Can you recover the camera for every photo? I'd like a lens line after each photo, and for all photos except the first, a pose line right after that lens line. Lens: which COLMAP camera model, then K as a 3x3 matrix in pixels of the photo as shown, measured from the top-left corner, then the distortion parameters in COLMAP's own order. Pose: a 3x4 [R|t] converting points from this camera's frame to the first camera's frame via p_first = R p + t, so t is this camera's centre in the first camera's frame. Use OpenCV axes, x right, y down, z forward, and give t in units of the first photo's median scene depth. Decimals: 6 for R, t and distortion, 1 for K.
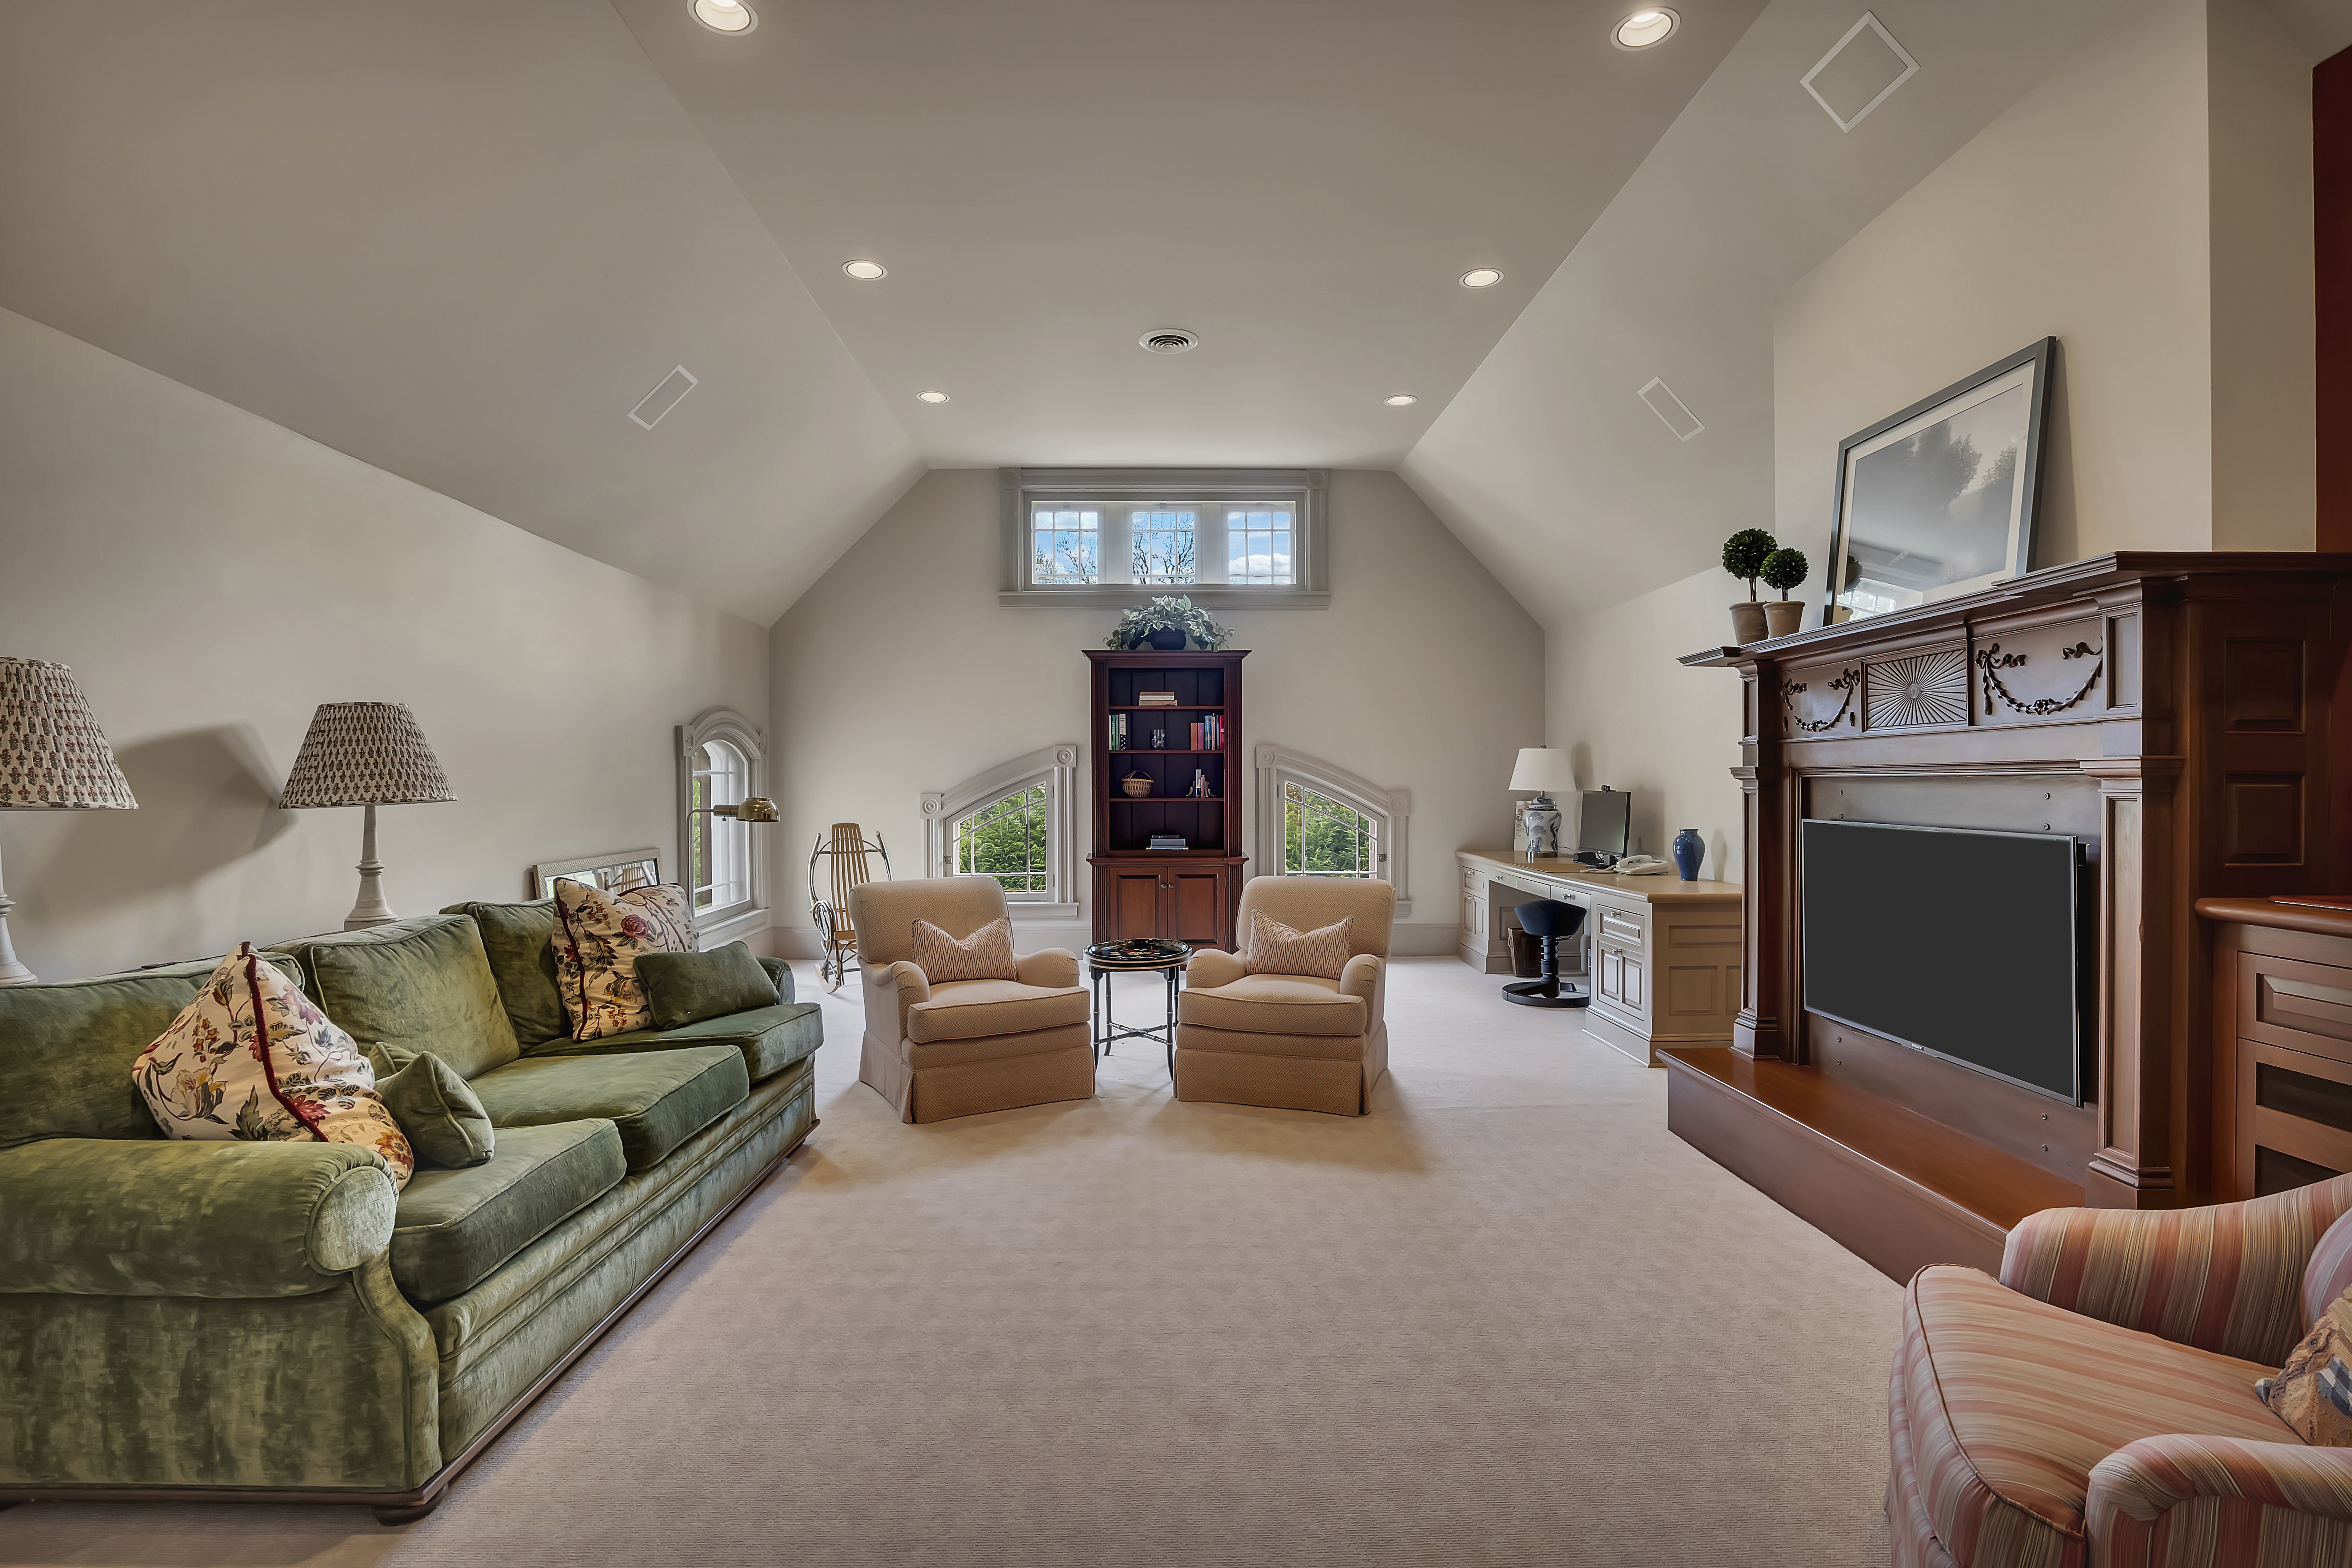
lens RADIAL K [[1098.1, 0, 1176.0], [0, 1098.1, 784.0], [0, 0, 1]] dist [0.000678, -0.007797]
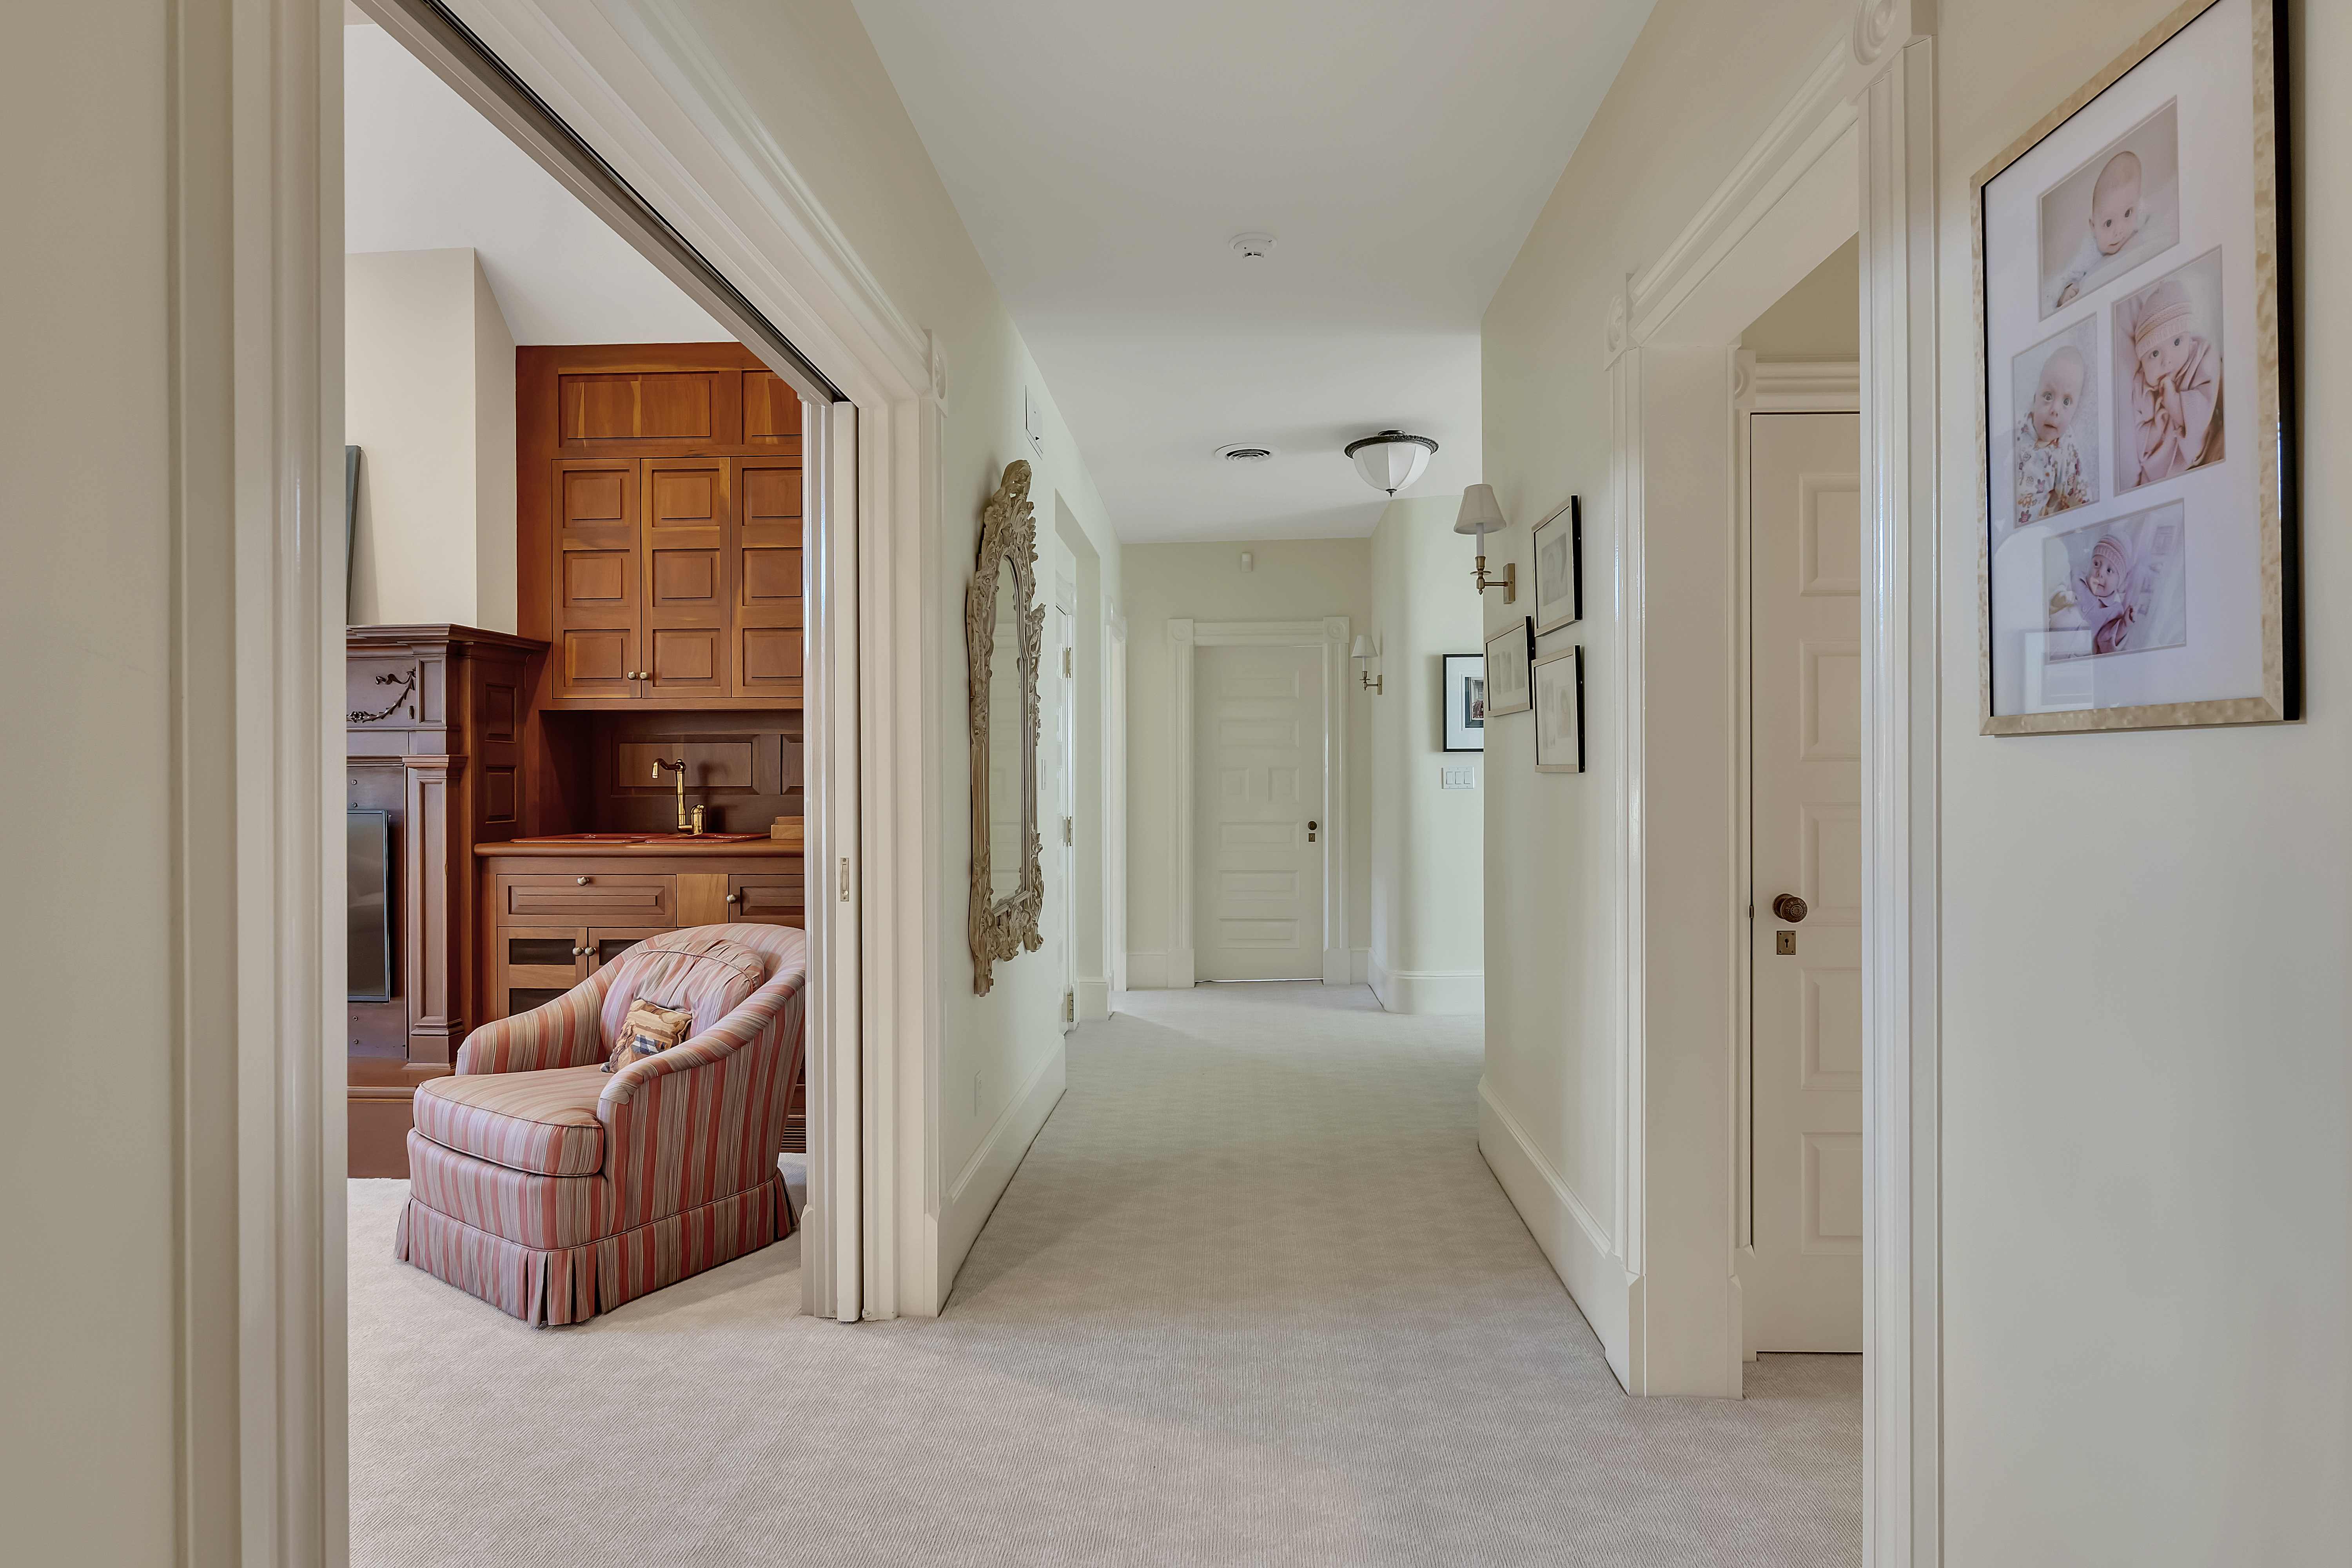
lens RADIAL K [[1191.0, 0, 1176.0], [0, 1191.0, 784.0], [0, 0, 1]] dist [-0.030801, 0.000239]
pose [[0.055686, 0.002291, 0.998446, -0.724994], [0.010028, 0.999946, -0.002854, 0.032146], [-0.998398, 0.010171, 0.055660, -0.117393]]
